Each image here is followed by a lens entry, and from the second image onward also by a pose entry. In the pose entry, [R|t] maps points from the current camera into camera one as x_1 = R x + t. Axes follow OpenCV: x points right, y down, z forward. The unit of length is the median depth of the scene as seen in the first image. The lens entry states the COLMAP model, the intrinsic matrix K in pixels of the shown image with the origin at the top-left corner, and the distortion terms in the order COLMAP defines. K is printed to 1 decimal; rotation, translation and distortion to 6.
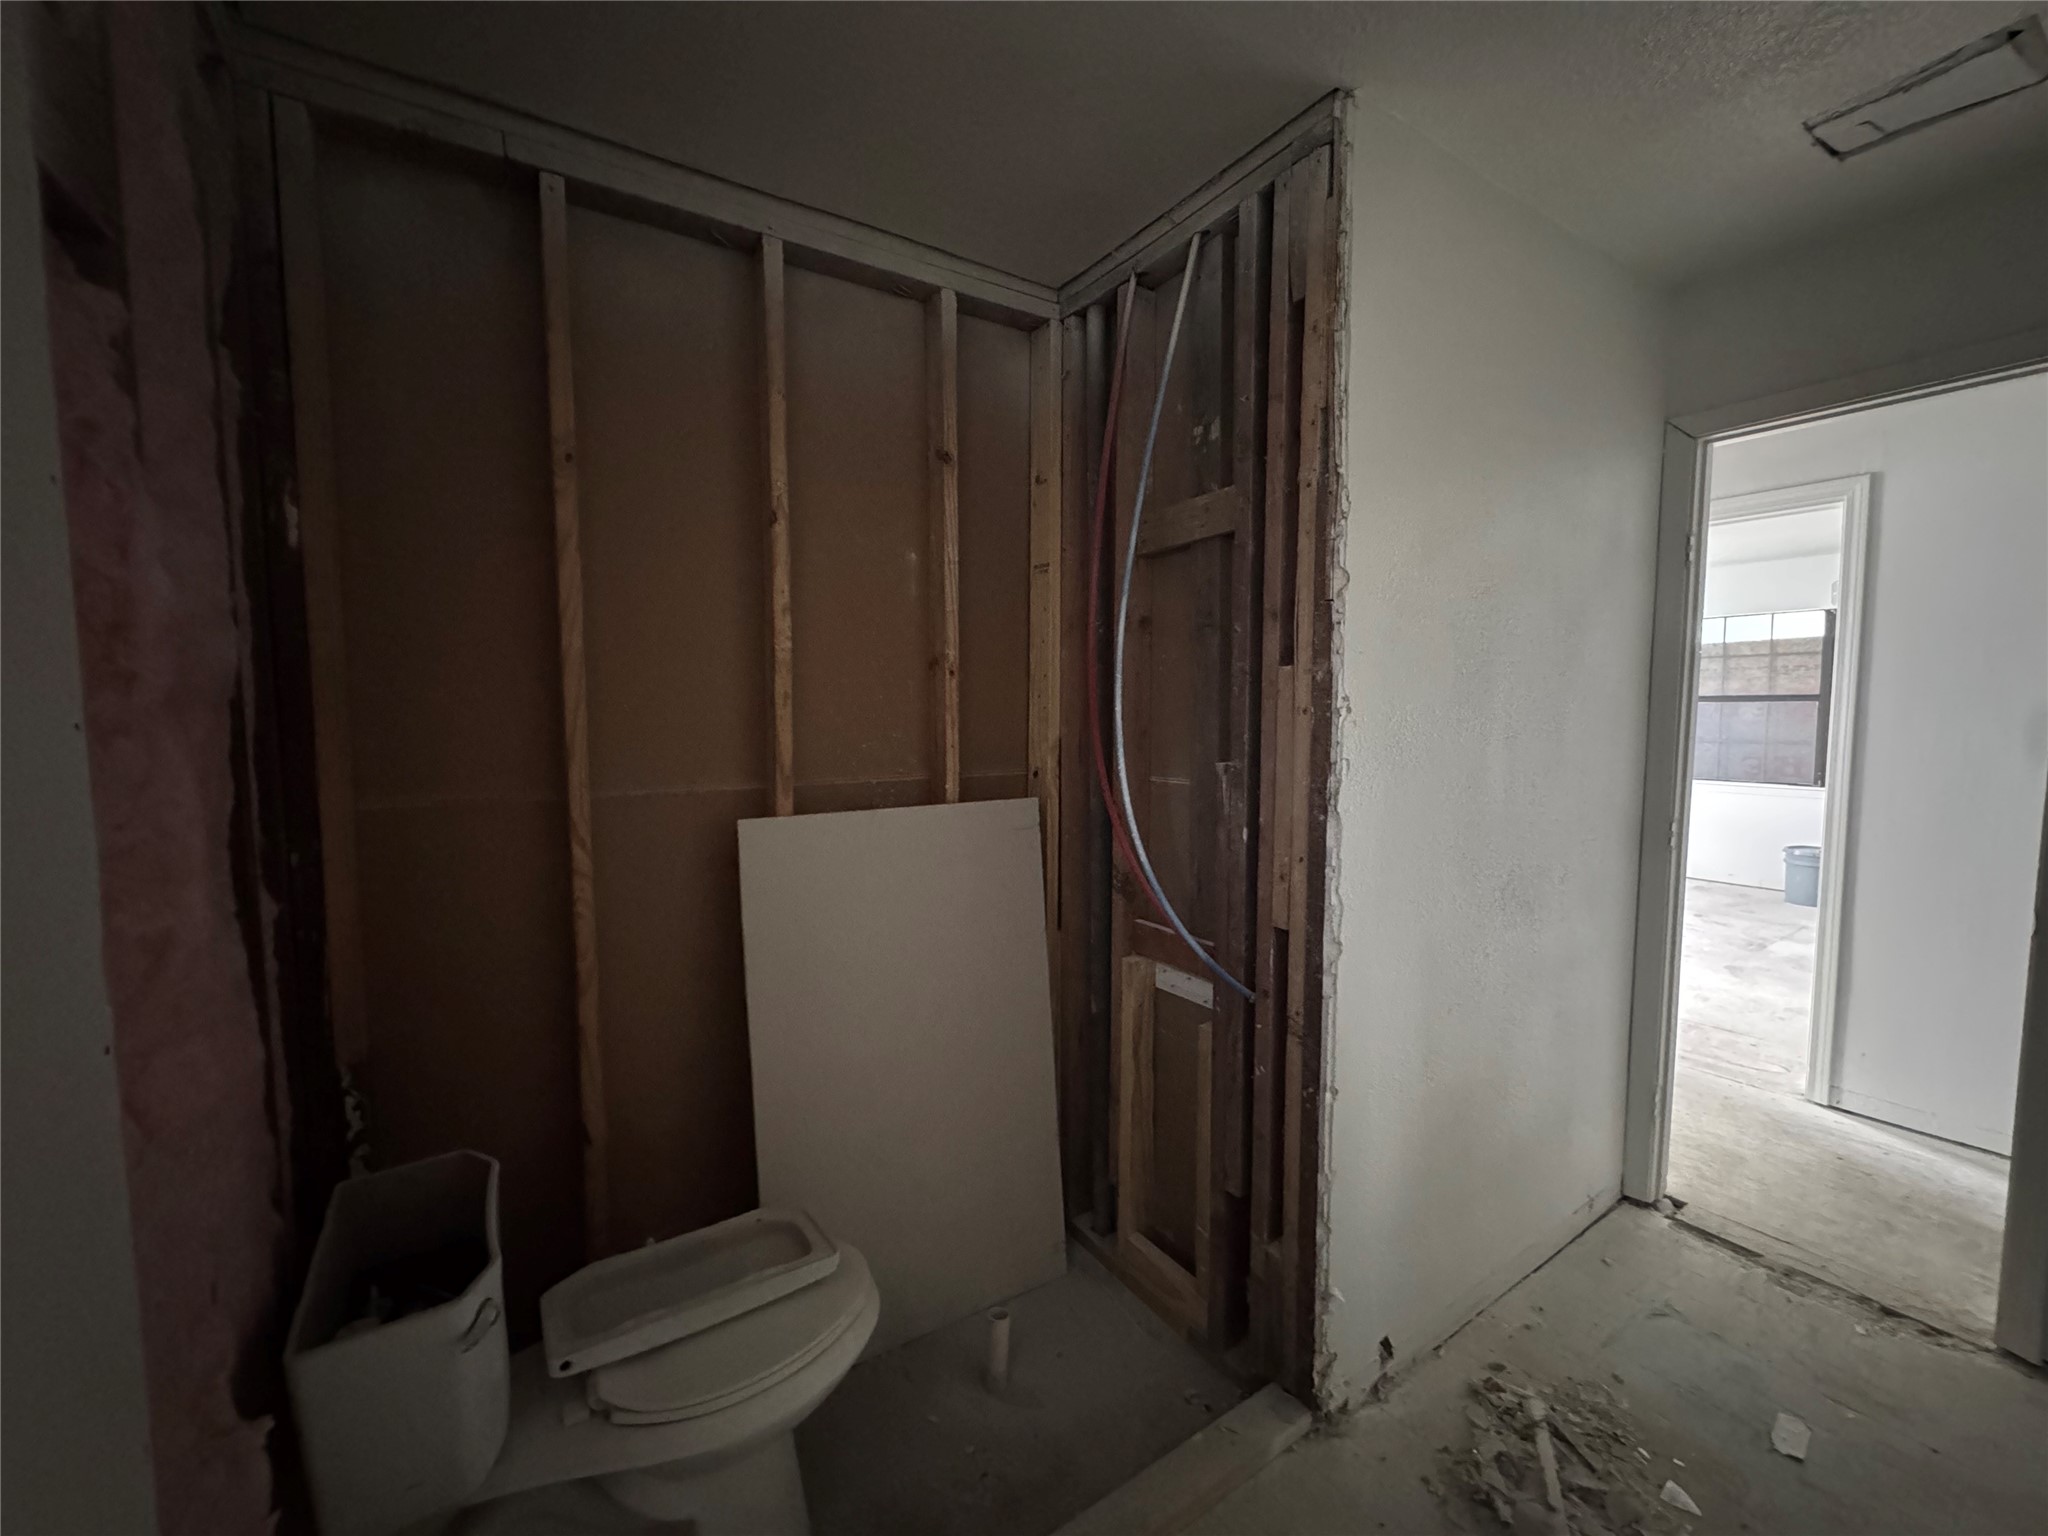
lens RADIAL K [[819.7, 0, 1022.6], [0, 819.7, 767.8], [0, 0, 1]] dist [-0.003859, 0.001204]
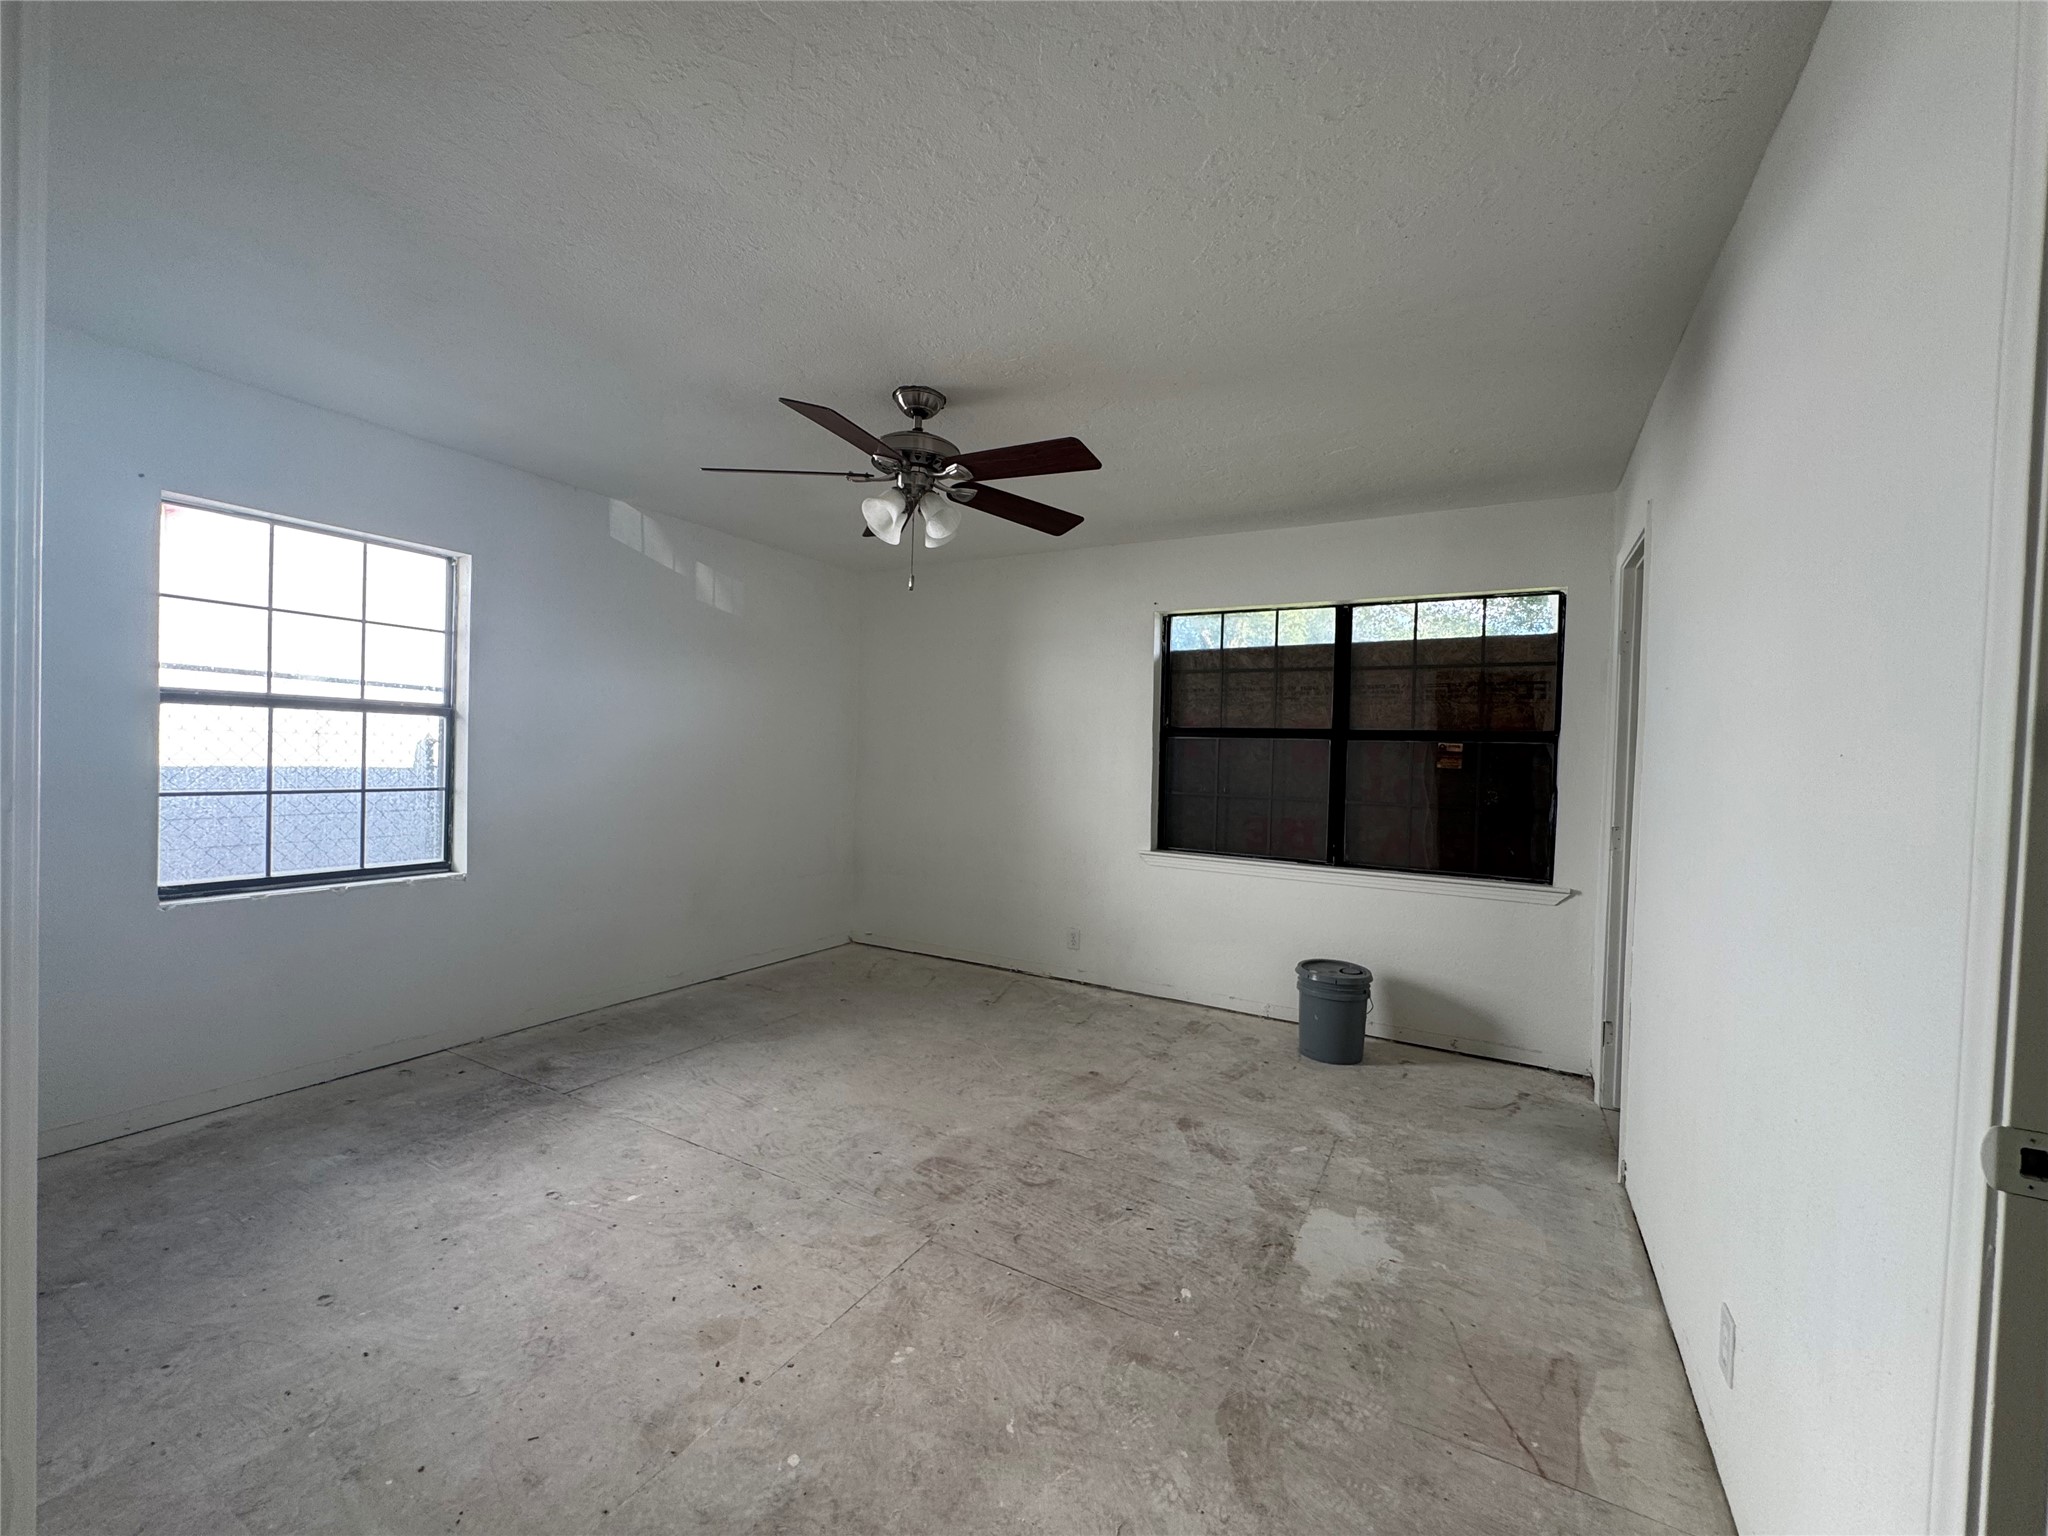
lens RADIAL K [[819.7, 0, 1022.6], [0, 819.7, 767.8], [0, 0, 1]] dist [-0.003859, 0.001204]
pose [[0.886326, 0.031839, 0.461967, 0.425861], [-0.012299, 0.998900, -0.045248, -0.023416], [-0.462899, 0.034423, 0.885742, 0.508490]]
